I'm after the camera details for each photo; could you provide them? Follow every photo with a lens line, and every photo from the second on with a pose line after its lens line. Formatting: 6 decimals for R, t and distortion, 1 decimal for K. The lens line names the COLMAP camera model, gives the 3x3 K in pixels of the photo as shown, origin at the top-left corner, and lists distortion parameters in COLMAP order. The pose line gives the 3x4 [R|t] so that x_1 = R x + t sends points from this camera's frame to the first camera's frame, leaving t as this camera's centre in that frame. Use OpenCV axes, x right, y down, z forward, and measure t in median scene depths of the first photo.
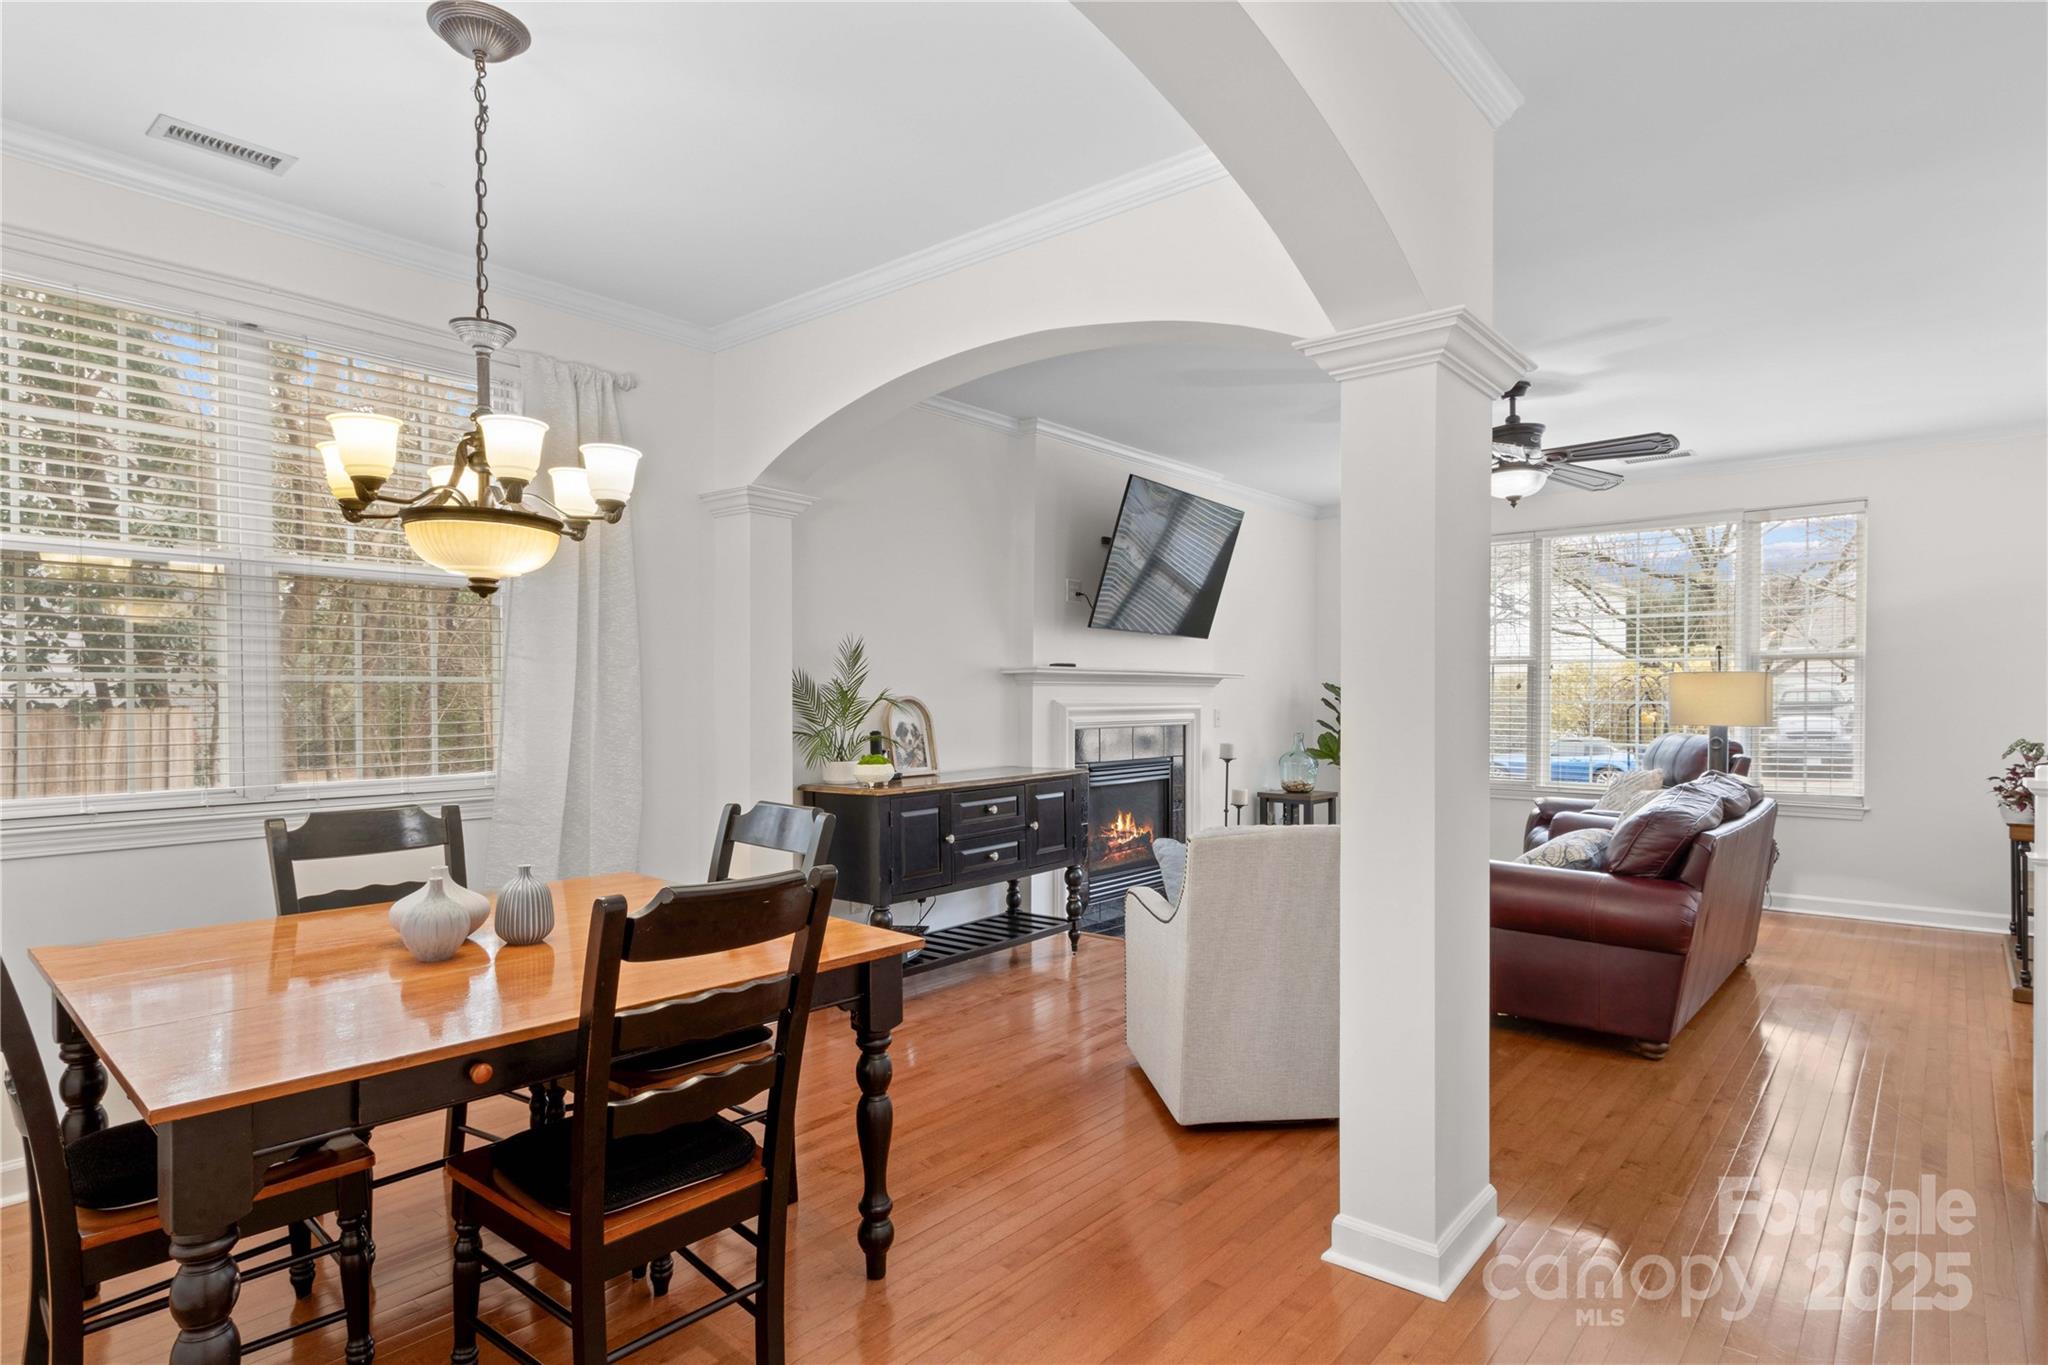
lens RADIAL K [[1081.6, 0, 1024.2], [0, 1081.6, 712.9], [0, 0, 1]] dist [0.000987, 0.000444]
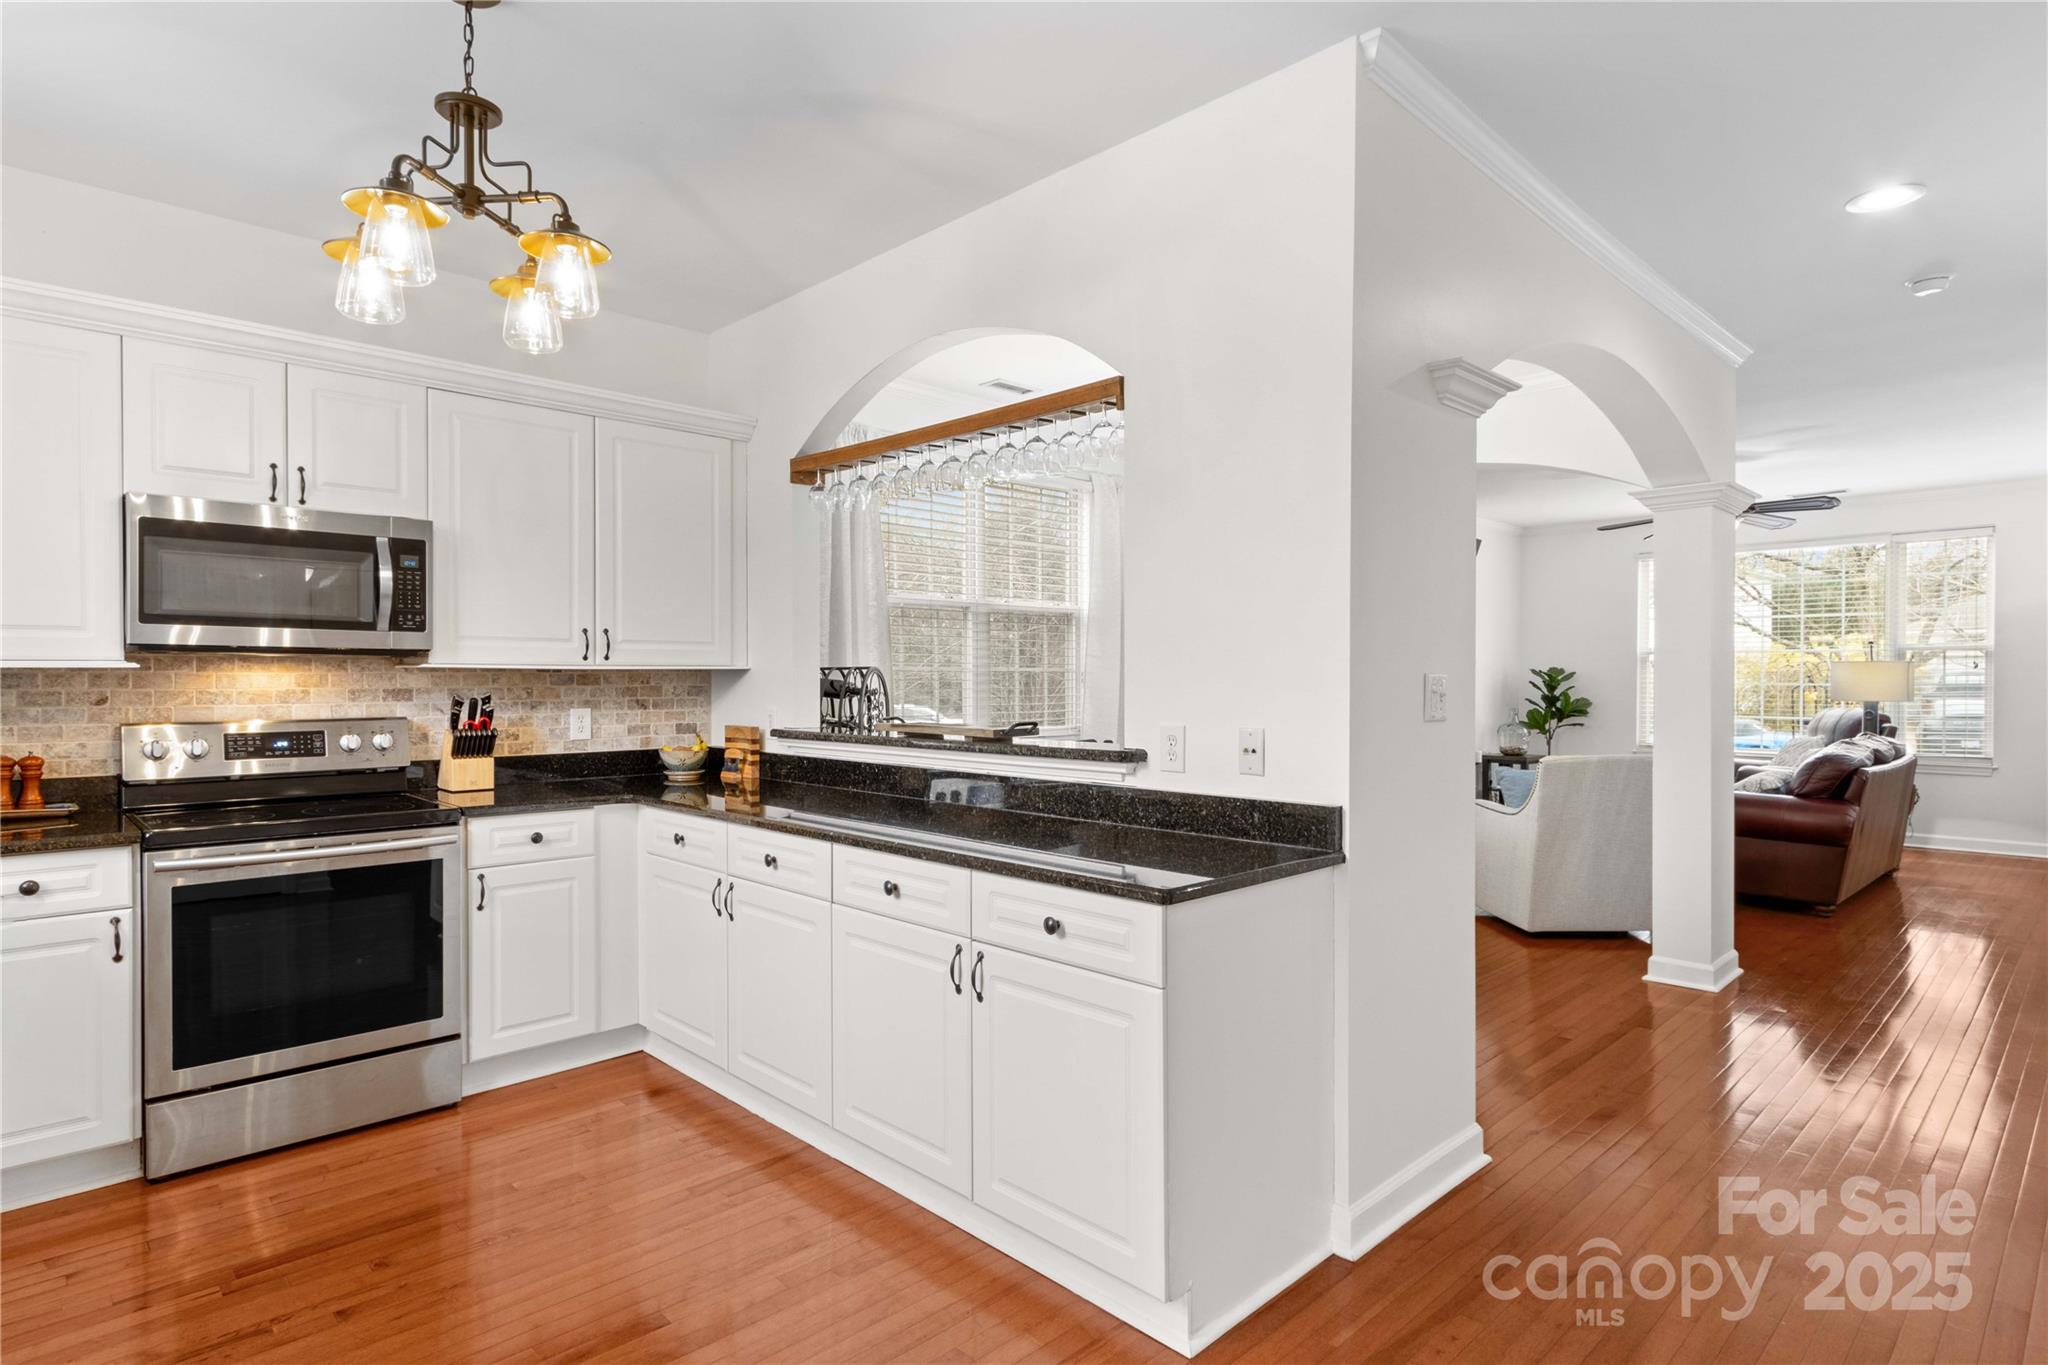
lens RADIAL K [[1078.7, 0, 1007.7], [0, 1078.7, 691.0], [0, 0, 1]] dist [-0.001400, -0.001055]
pose [[0.994406, 0.001045, -0.105619, -0.300483], [-0.001630, 0.999984, -0.005452, 0.008553], [0.105612, 0.005594, 0.994392, -0.470860]]
